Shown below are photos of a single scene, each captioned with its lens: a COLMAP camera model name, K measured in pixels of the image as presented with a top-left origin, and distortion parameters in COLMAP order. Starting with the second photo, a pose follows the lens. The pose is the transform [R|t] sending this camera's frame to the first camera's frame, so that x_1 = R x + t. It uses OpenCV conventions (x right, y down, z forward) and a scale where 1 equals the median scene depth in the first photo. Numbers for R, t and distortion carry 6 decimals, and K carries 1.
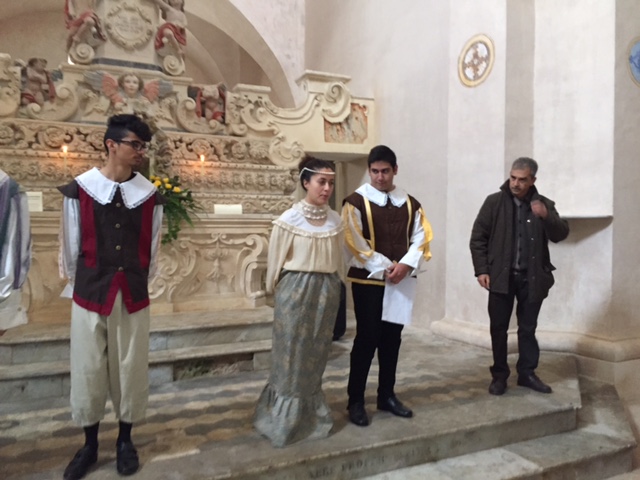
lens RADIAL K [[564.5, 0, 322.9], [0, 564.5, 240.9], [0, 0, 1]] dist [0.046966, -0.037796]
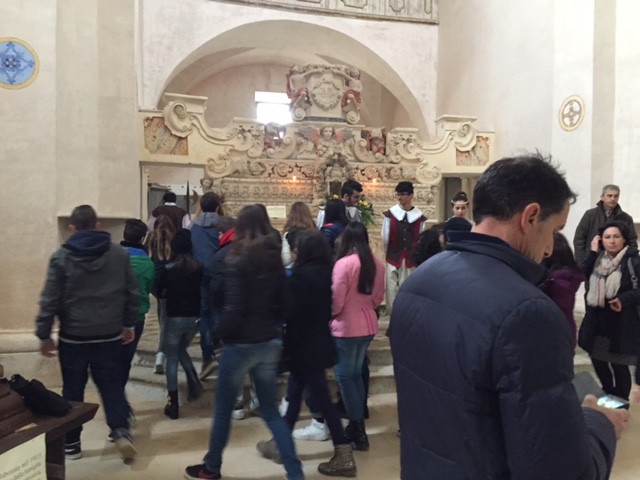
lens RADIAL K [[564.5, 0, 314.3], [0, 564.5, 237.0], [0, 0, 1]] dist [0.046966, -0.037796]
pose [[0.980211, 0.011031, -0.197650, -0.071576], [-0.012095, 0.999918, -0.004176, 0.008967], [0.197587, 0.006484, 0.980264, -0.479527]]
